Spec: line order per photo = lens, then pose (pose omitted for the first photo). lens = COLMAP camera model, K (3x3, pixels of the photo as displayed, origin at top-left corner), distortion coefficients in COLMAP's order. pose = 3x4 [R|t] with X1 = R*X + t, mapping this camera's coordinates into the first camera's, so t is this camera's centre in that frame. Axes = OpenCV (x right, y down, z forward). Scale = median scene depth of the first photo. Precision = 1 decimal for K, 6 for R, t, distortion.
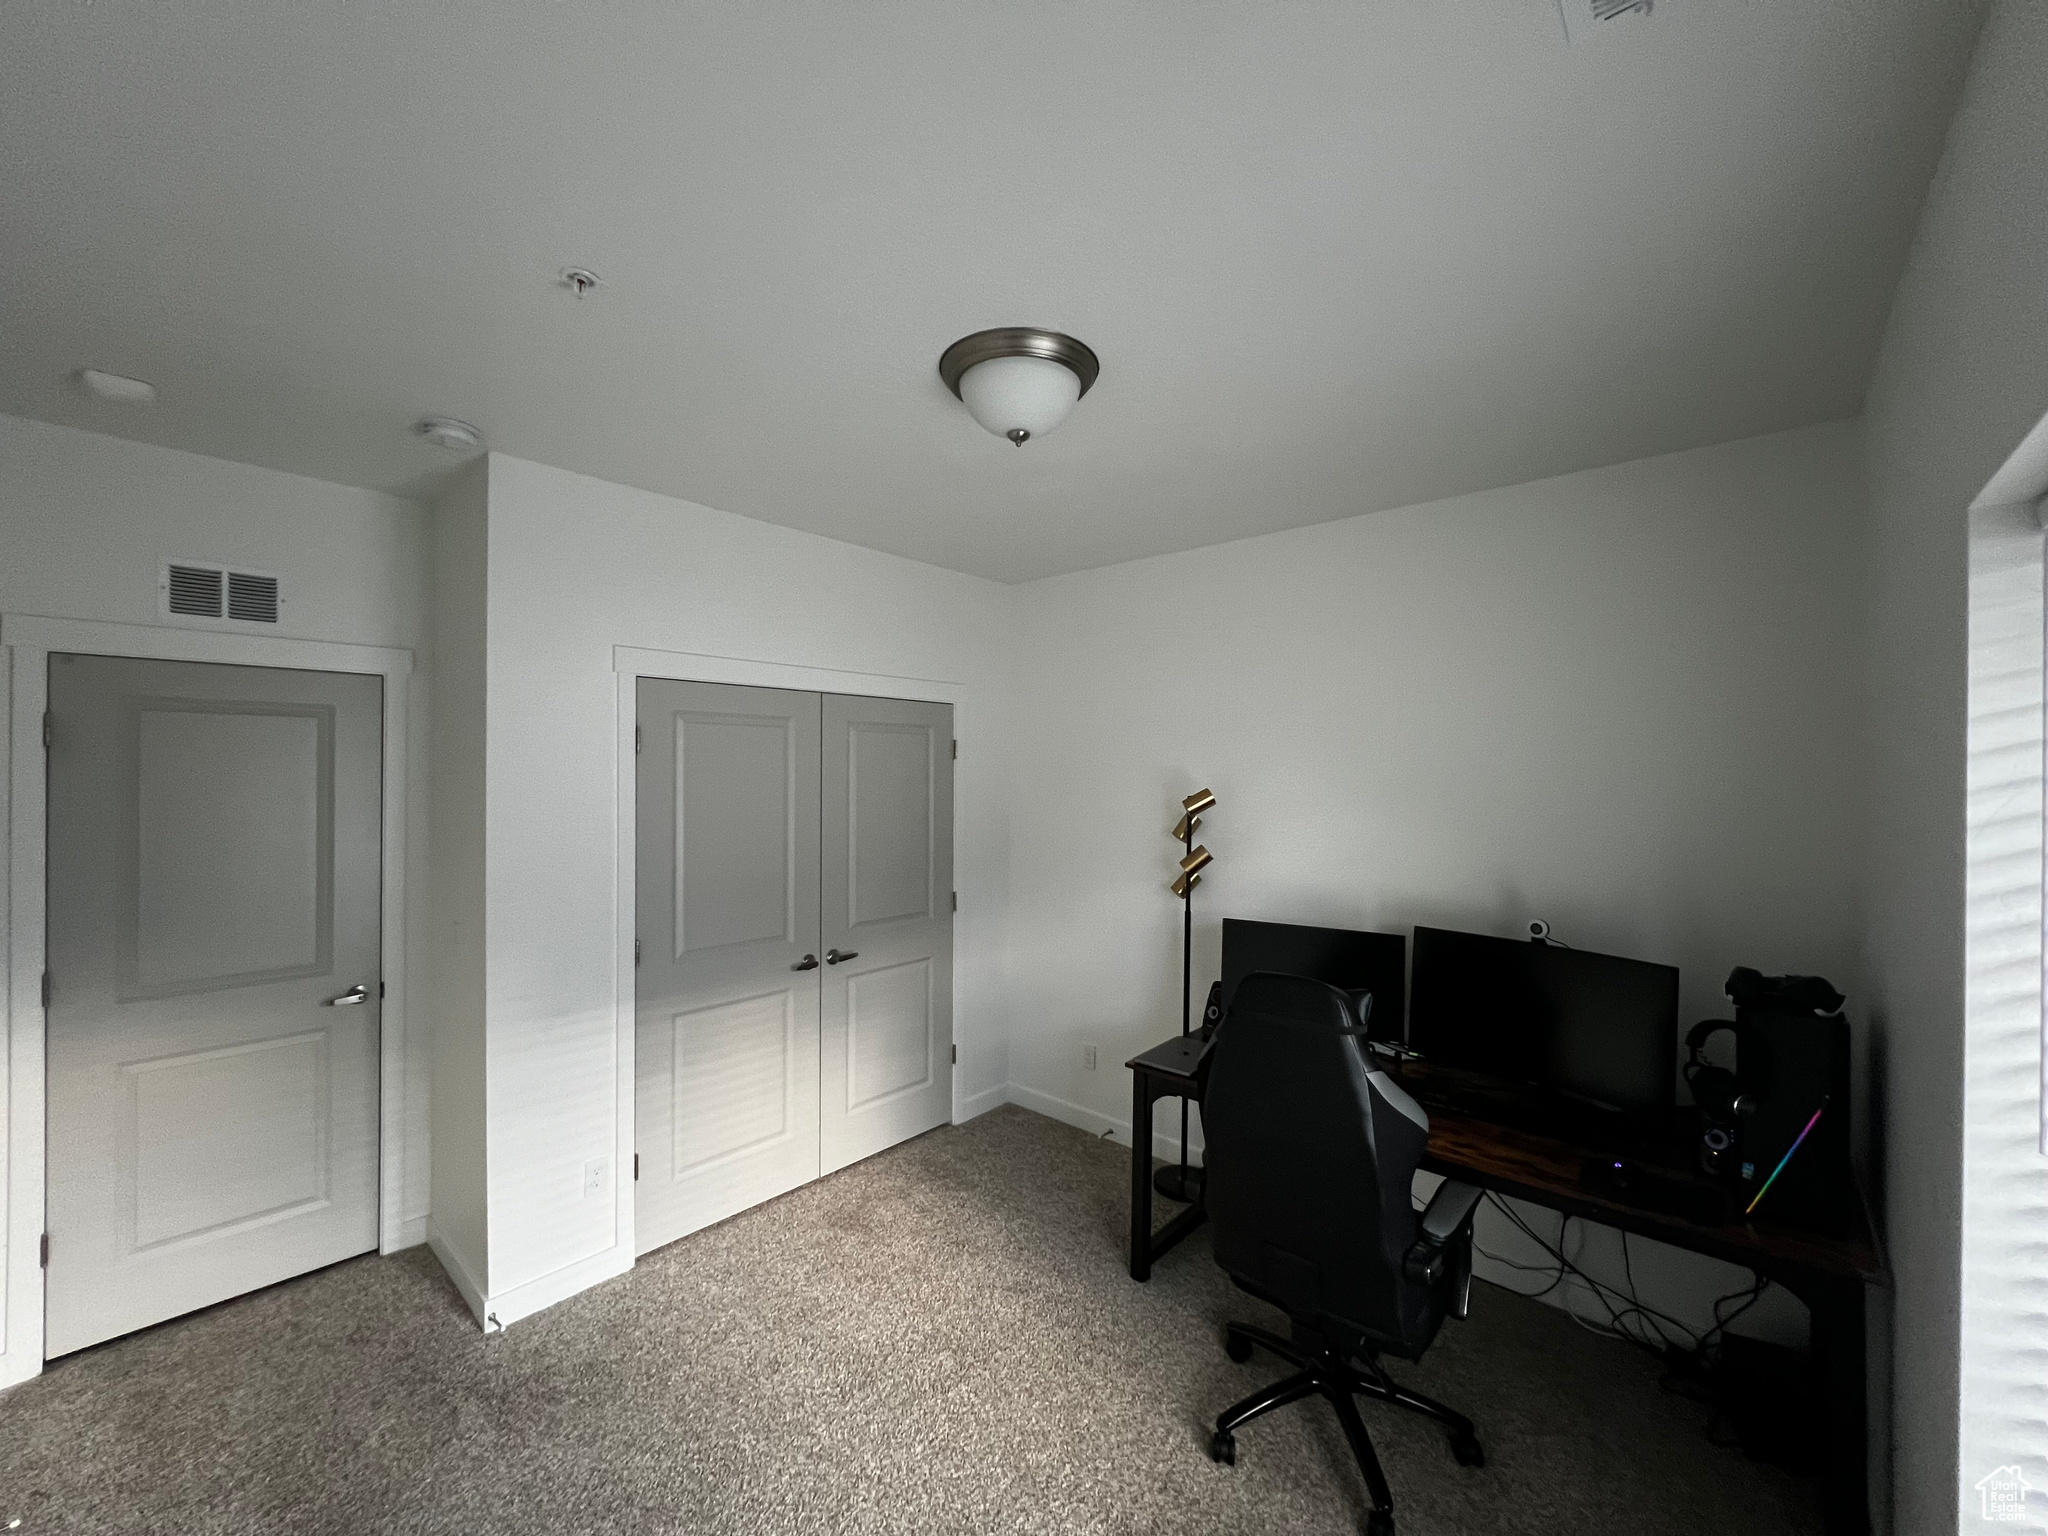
lens RADIAL K [[817.4, 0, 1024.1], [0, 817.4, 767.8], [0, 0, 1]] dist [-0.000207, -0.000142]
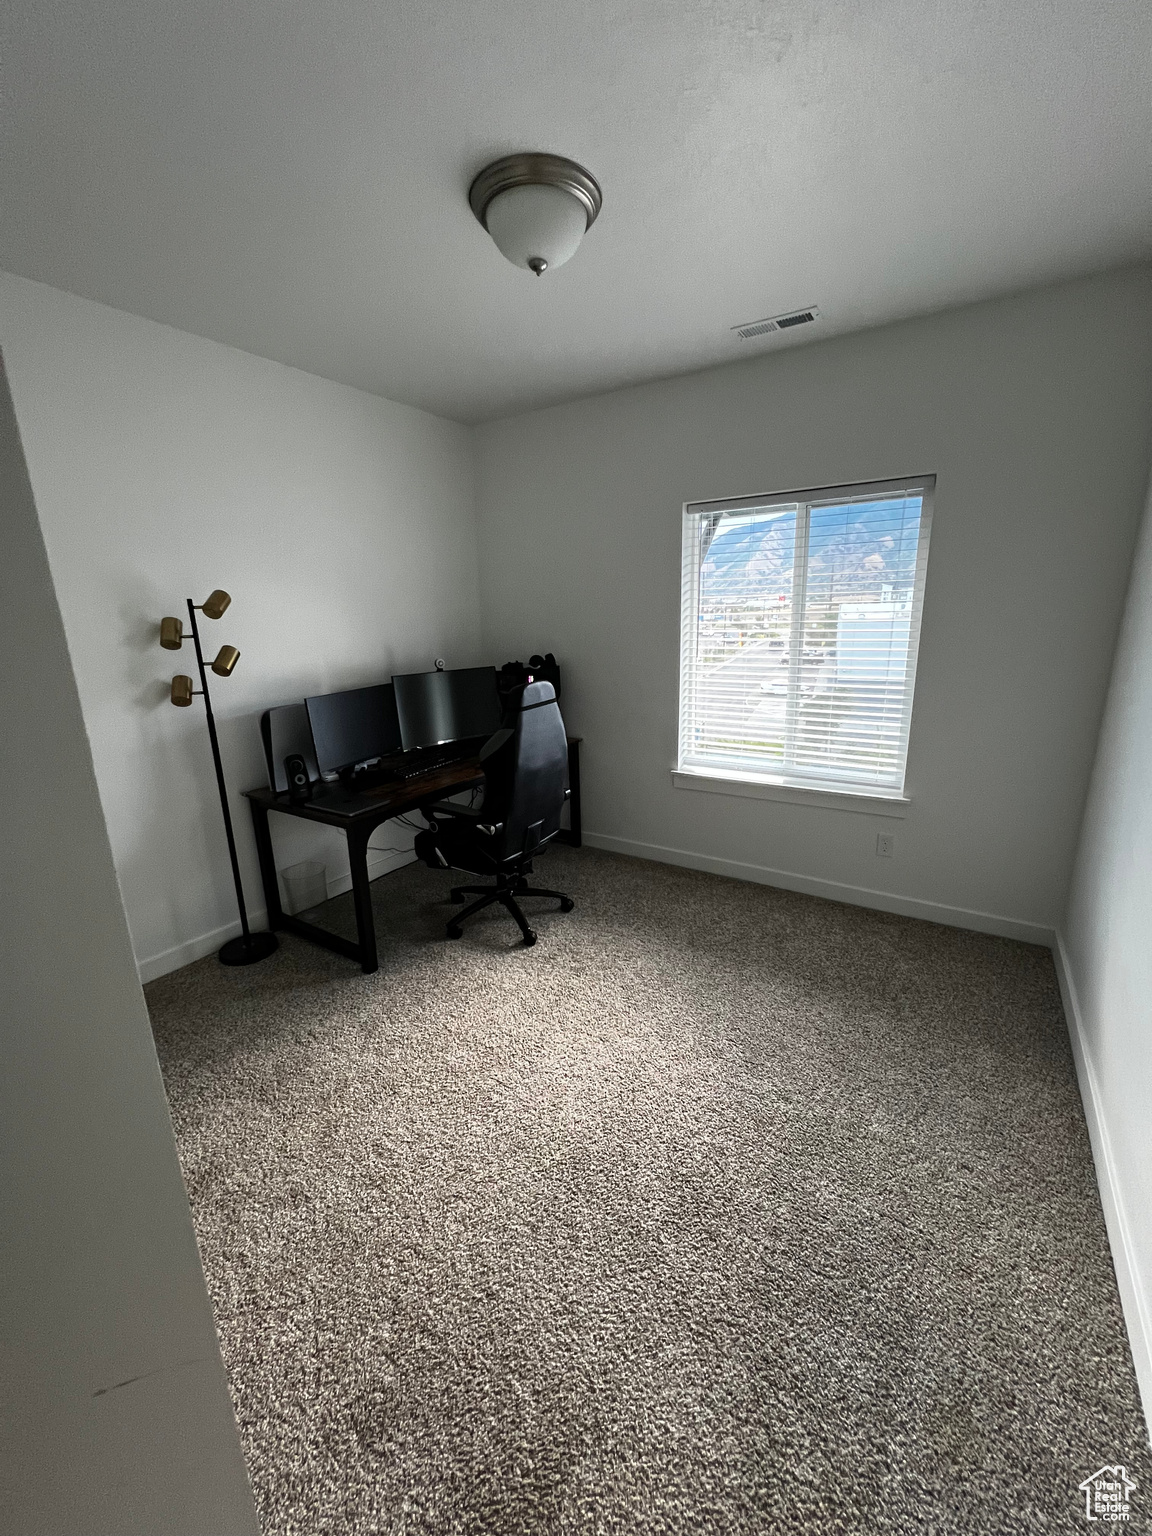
lens RADIAL K [[613.1, 0, 576.0], [0, 613.1, 767.8], [0, 0, 1]] dist [-0.000207, -0.000142]
pose [[-0.138881, -0.249325, 0.958410, -0.642743], [0.021947, 0.966776, 0.254681, 0.056931], [-0.990066, 0.056405, -0.128795, 0.663087]]
